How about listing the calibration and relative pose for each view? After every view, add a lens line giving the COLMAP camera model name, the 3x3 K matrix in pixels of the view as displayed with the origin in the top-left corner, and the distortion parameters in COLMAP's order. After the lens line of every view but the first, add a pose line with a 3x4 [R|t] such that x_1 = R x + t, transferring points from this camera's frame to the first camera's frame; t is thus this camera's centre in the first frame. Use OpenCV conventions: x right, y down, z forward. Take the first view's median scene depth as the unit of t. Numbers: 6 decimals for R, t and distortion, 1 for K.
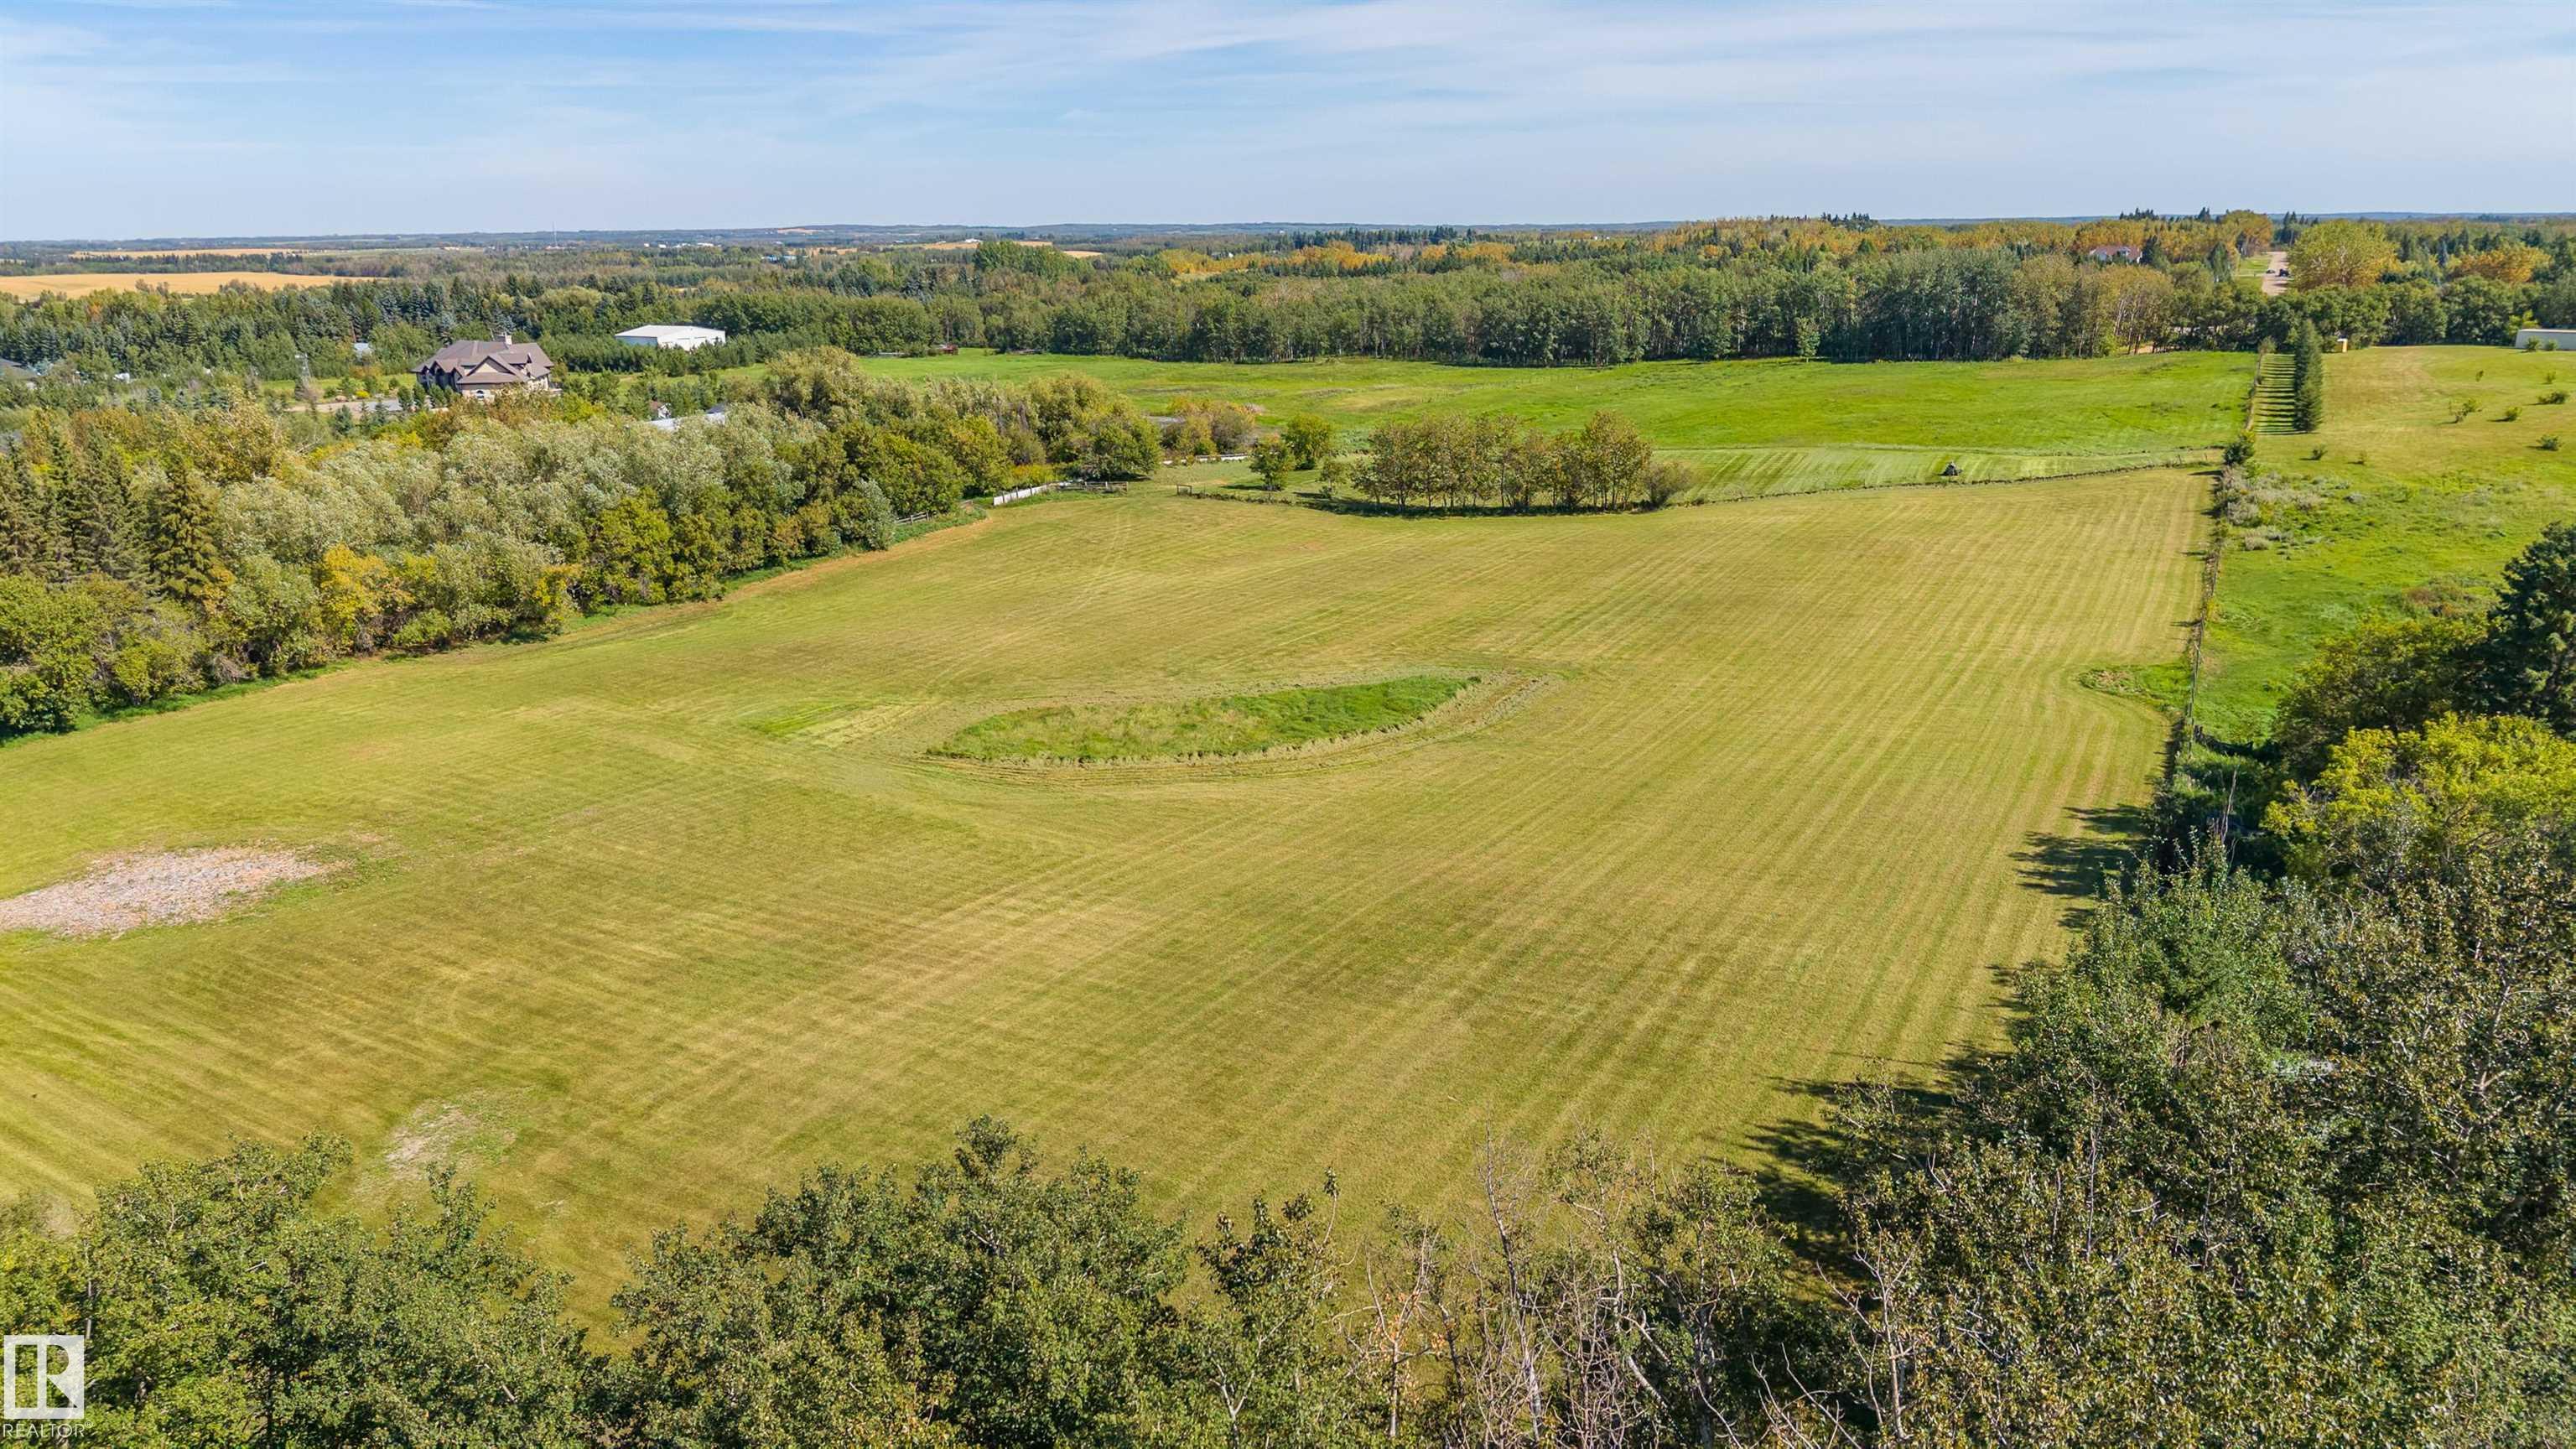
lens RADIAL K [[1713.2, 0, 1287.2], [0, 1713.2, 741.5], [0, 0, 1]] dist [0.025541, -0.031363]
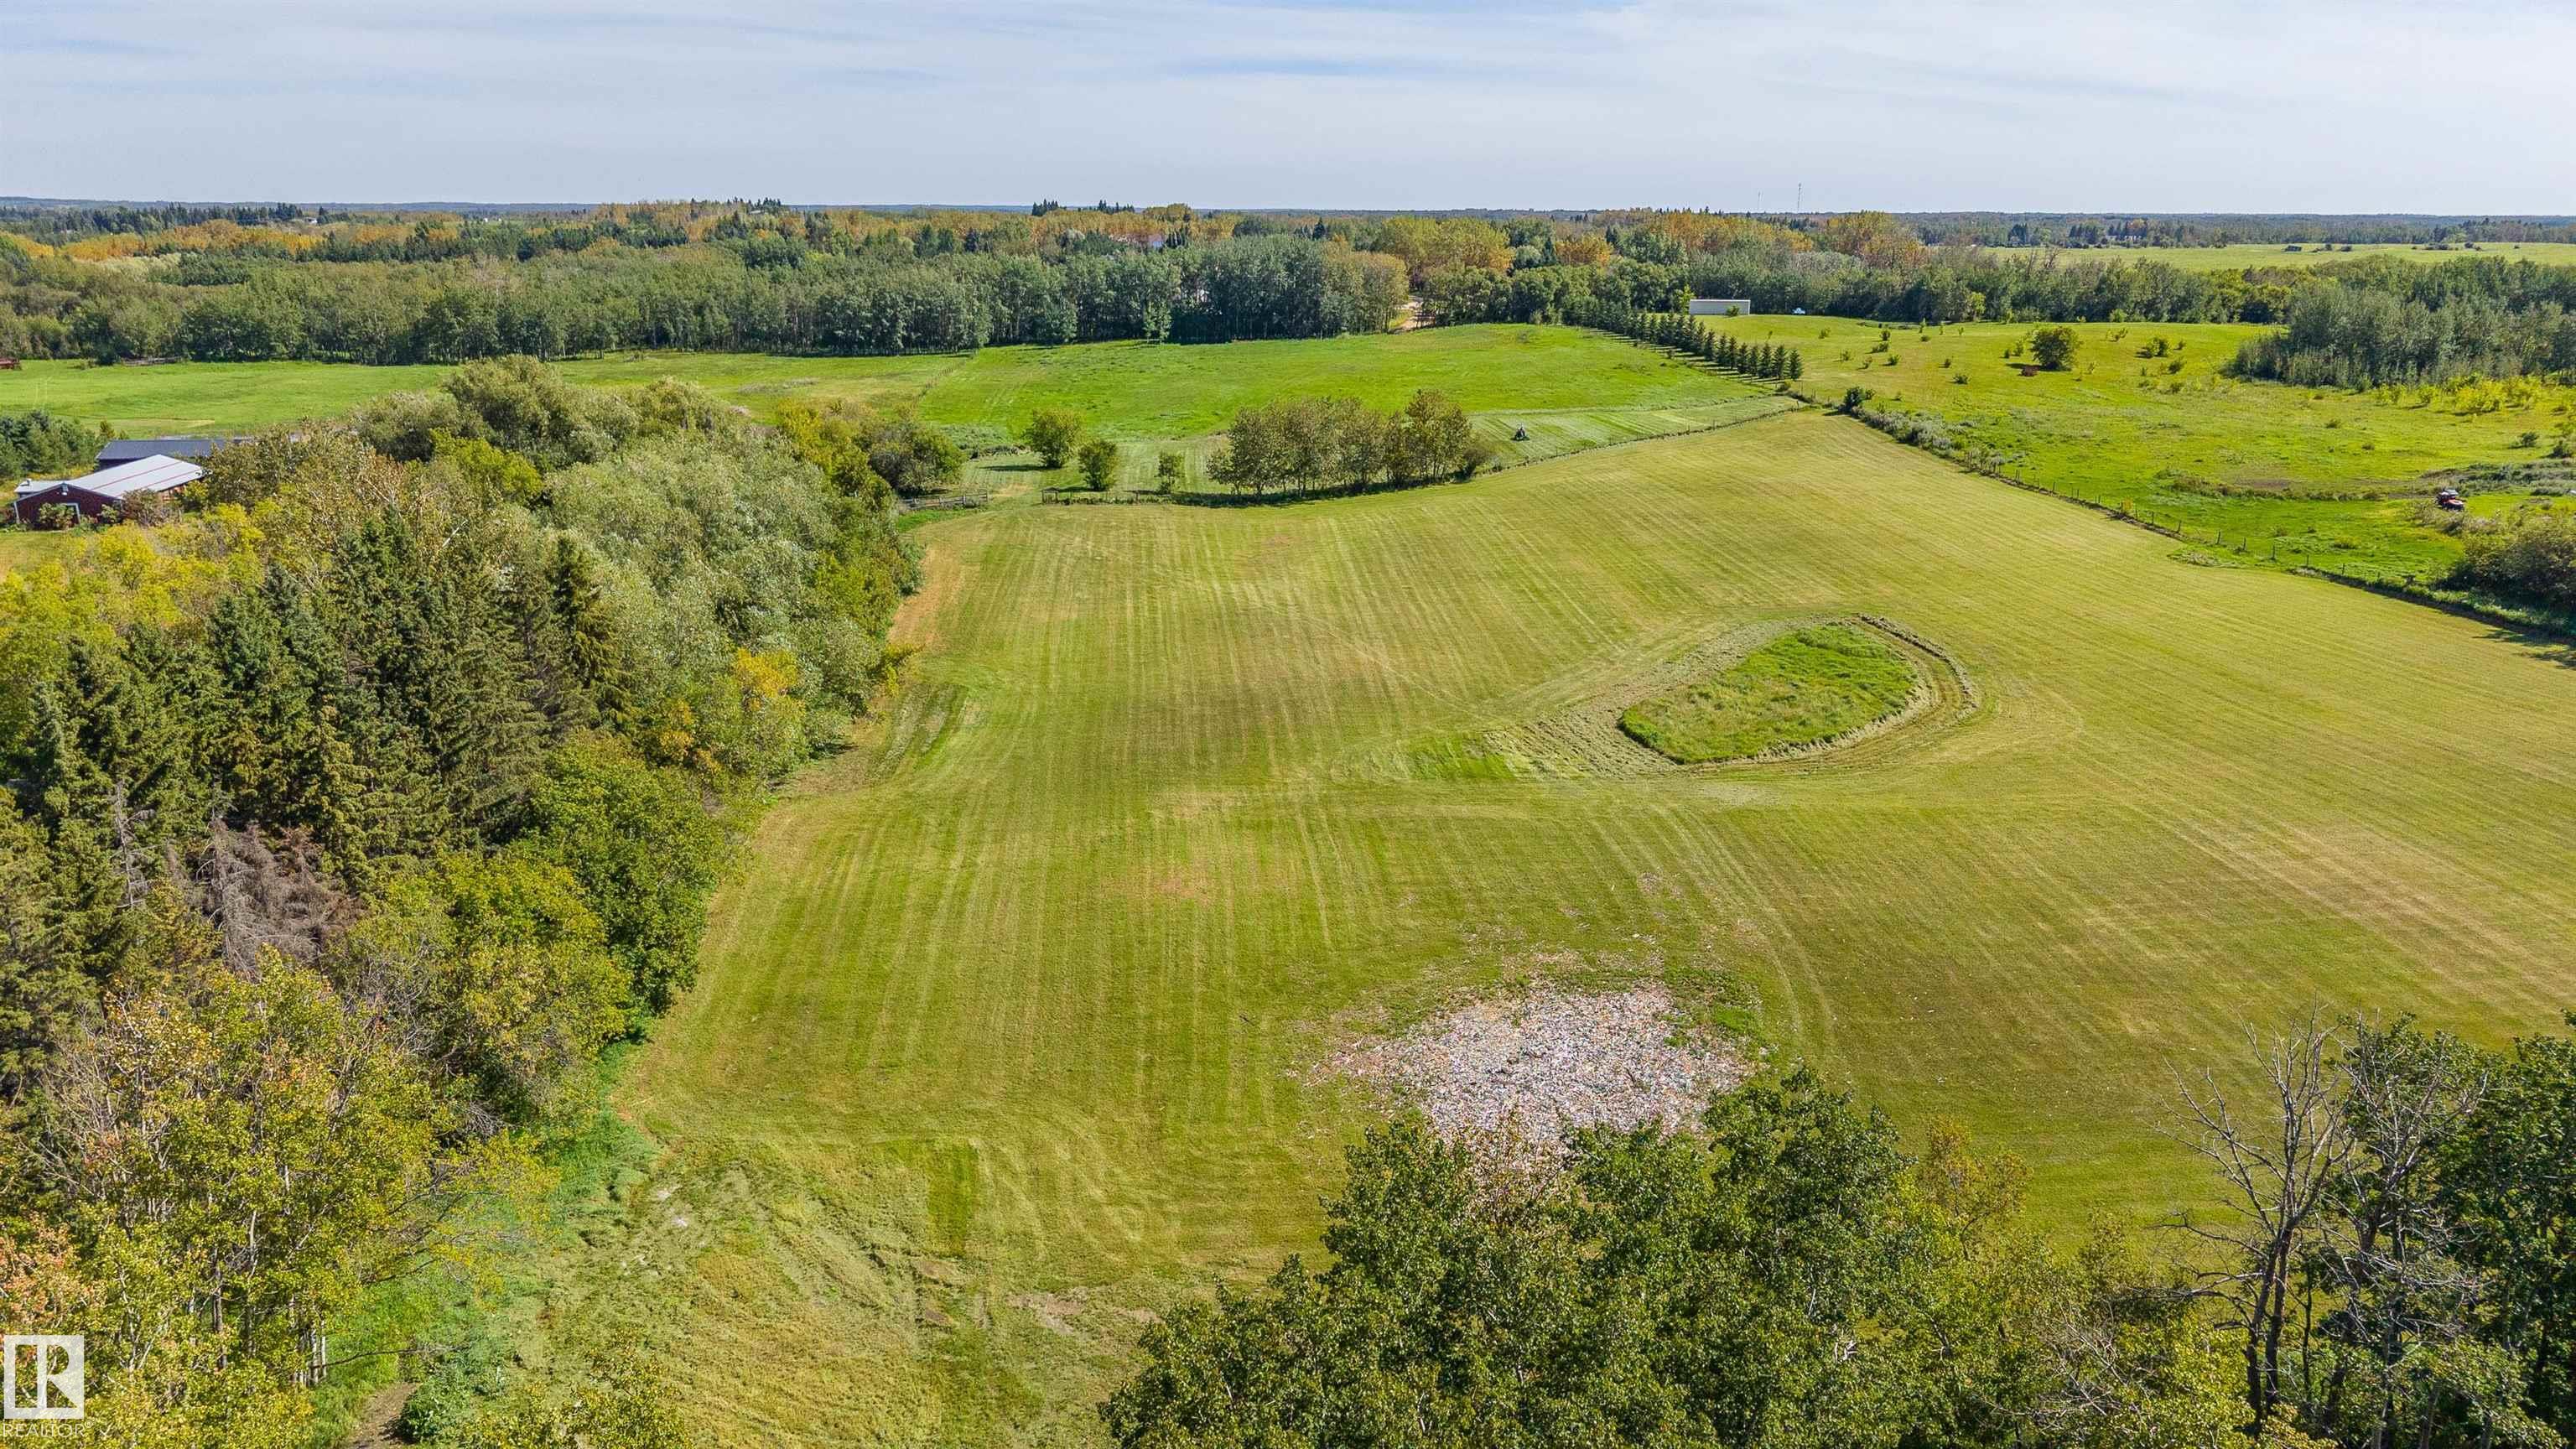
lens RADIAL K [[1713.2, 0, 1283.0], [0, 1713.2, 738.7], [0, 0, 1]] dist [0.025541, -0.031363]
pose [[0.790198, -0.167051, 0.589645, -0.485072], [0.163343, 0.984738, 0.060084, -0.051564], [-0.590683, 0.048836, 0.805425, 0.187892]]
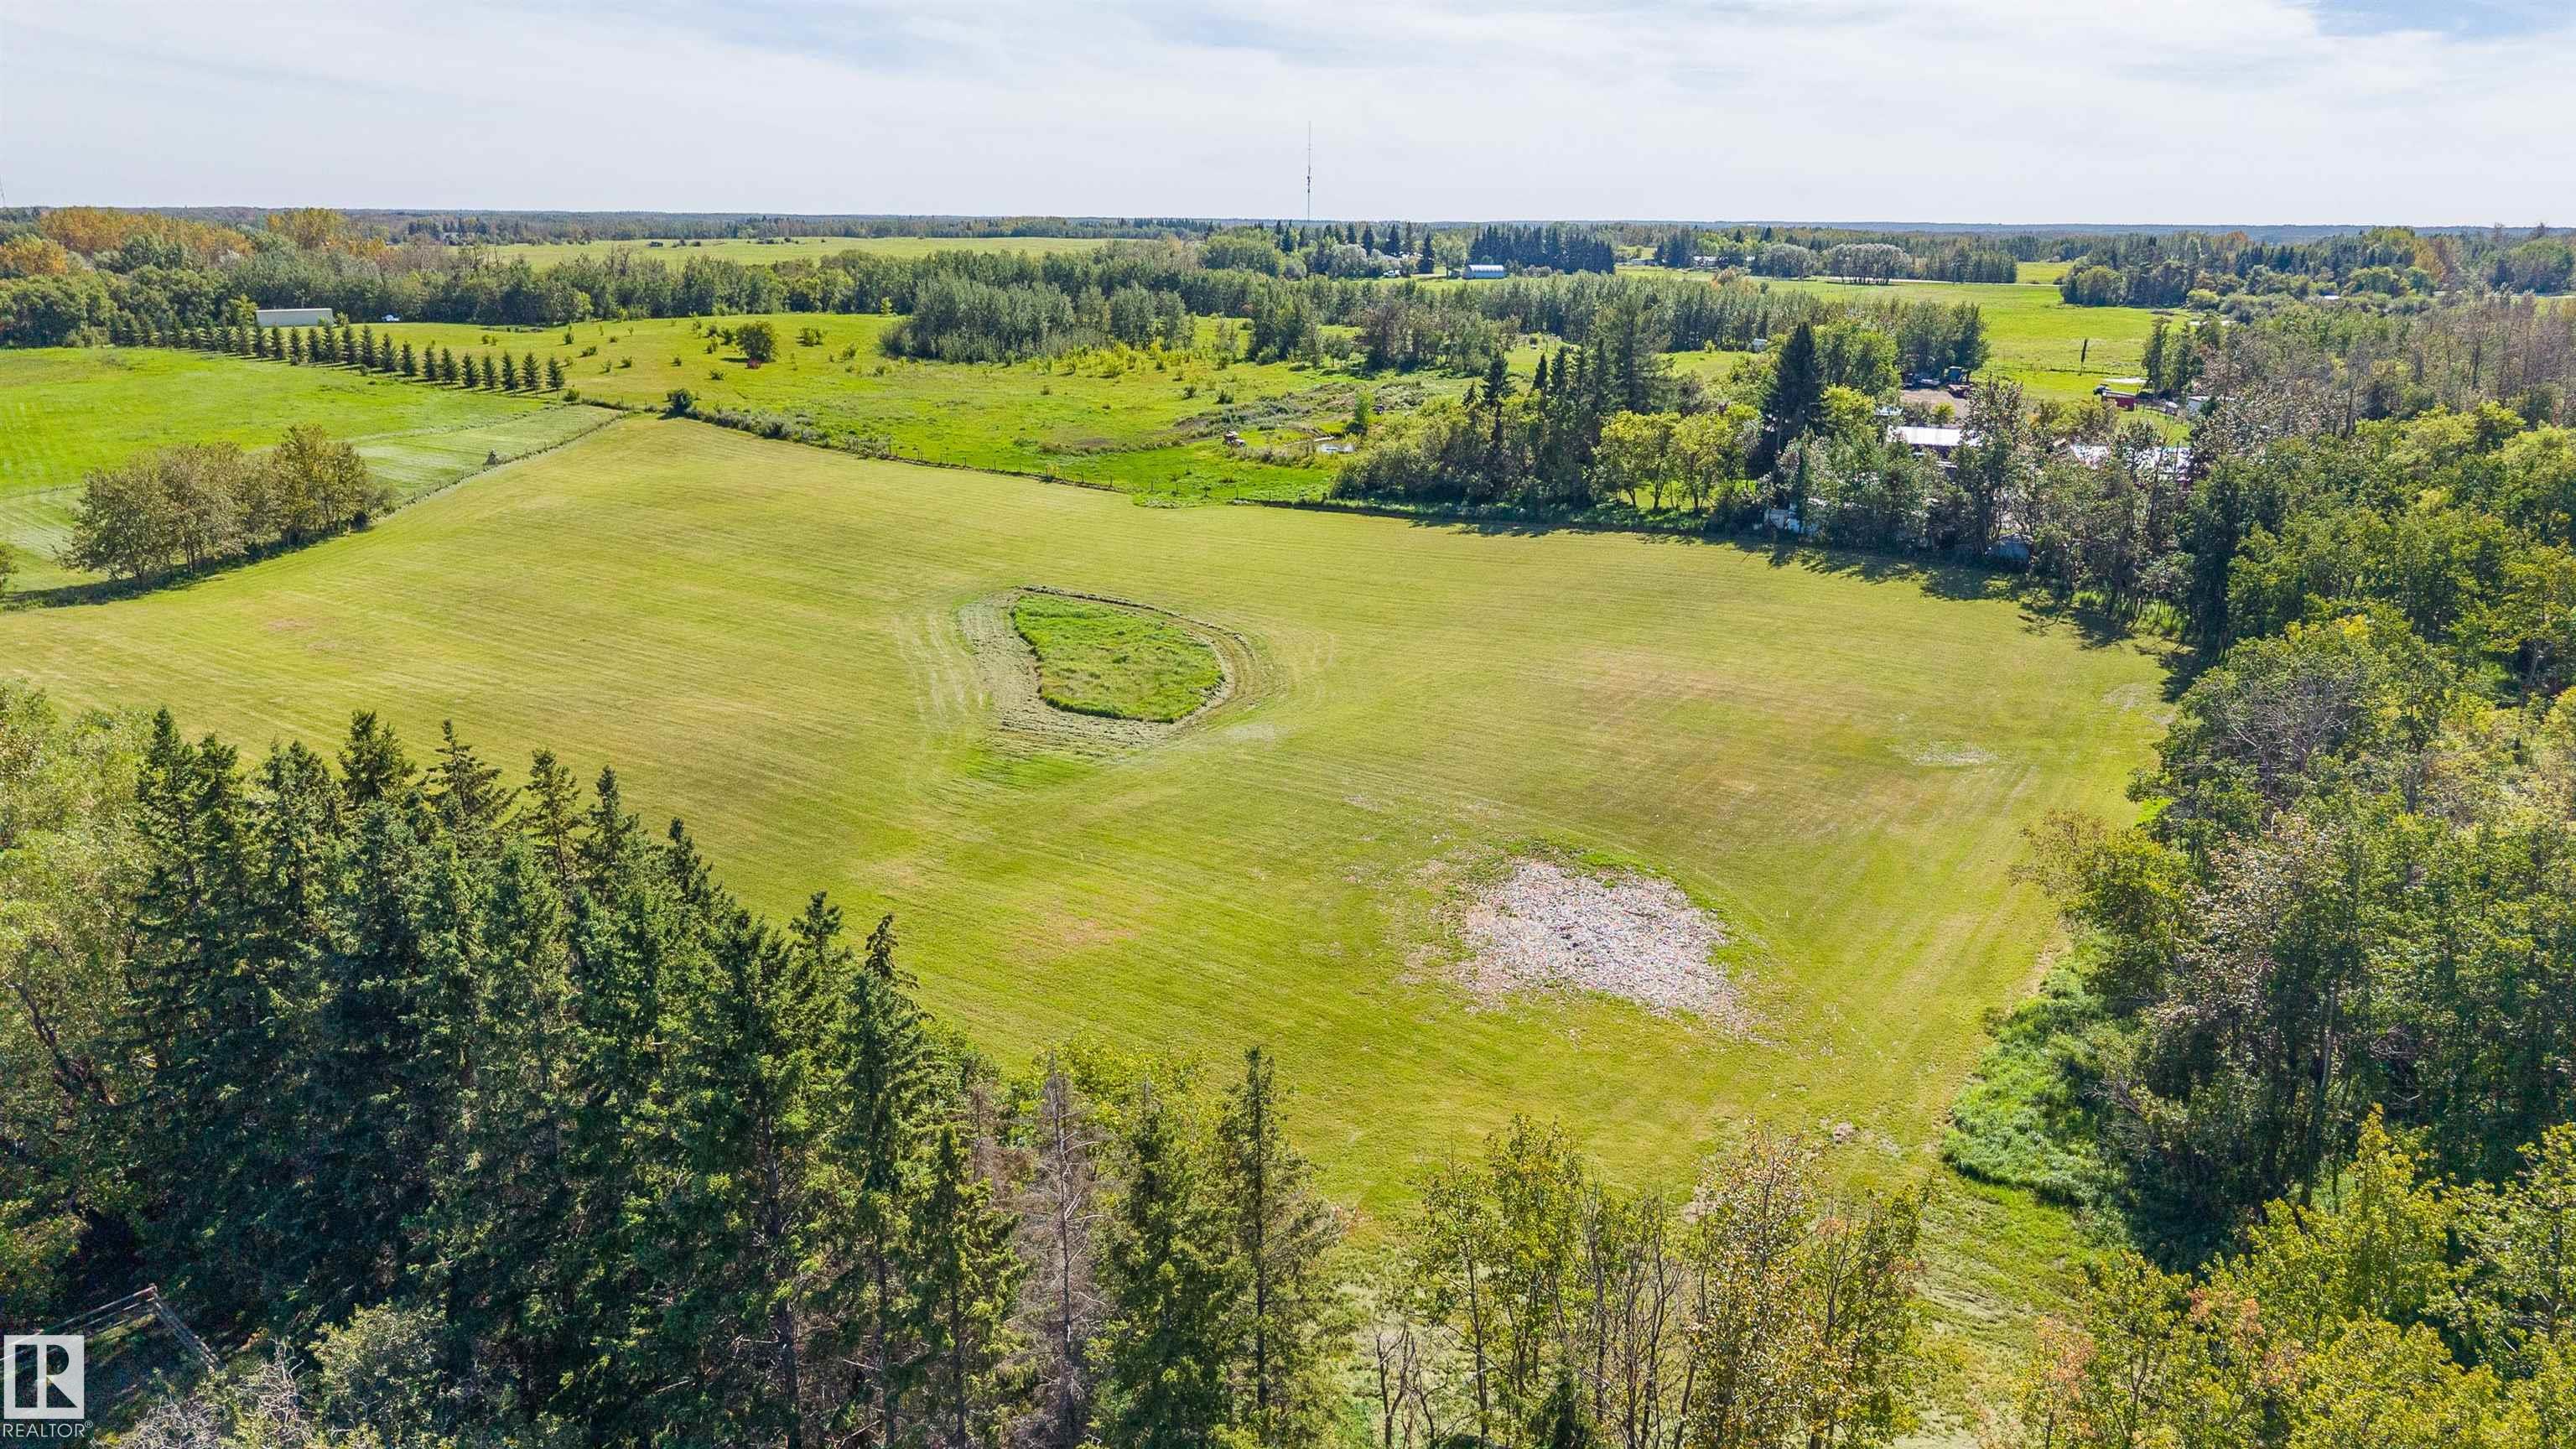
lens RADIAL K [[1713.2, 0, 1288.7], [0, 1713.2, 734.3], [0, 0, 1]] dist [0.025541, -0.031363]
pose [[0.000256, -0.277421, 0.960748, -0.627070], [0.275845, 0.923493, 0.266590, -0.126330], [-0.961202, 0.264949, 0.076762, 0.436053]]
